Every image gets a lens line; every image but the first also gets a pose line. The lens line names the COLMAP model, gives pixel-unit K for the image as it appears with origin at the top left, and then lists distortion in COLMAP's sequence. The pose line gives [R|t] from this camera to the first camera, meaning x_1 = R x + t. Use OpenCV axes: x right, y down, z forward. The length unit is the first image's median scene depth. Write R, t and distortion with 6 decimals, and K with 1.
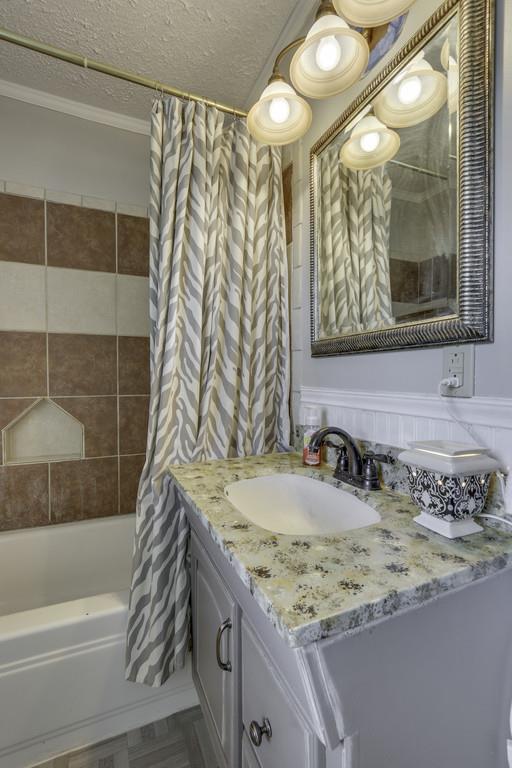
lens RADIAL K [[355.2, 0, 260.5], [0, 355.2, 383.8], [0, 0, 1]] dist [-0.005465, -0.000078]
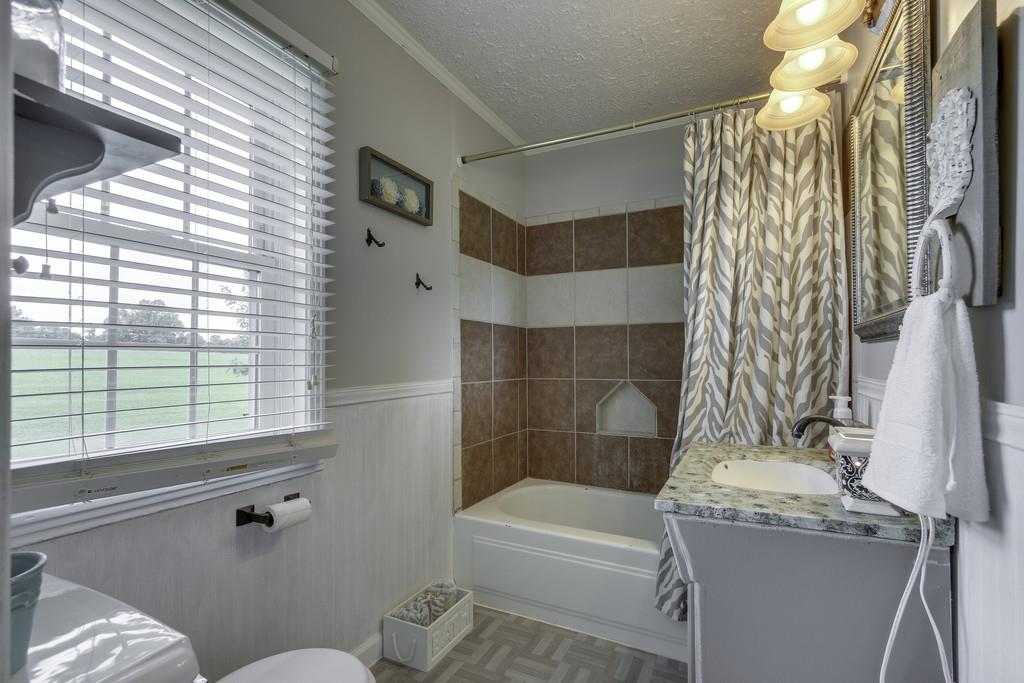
lens RADIAL K [[473.6, 0, 512.6], [0, 473.6, 349.1], [0, 0, 1]] dist [-0.005465, -0.000078]
pose [[0.635991, -0.018563, -0.771474, 0.515886], [-0.011809, 0.999359, -0.033782, -0.008642], [0.771607, 0.030595, 0.635364, -0.405959]]
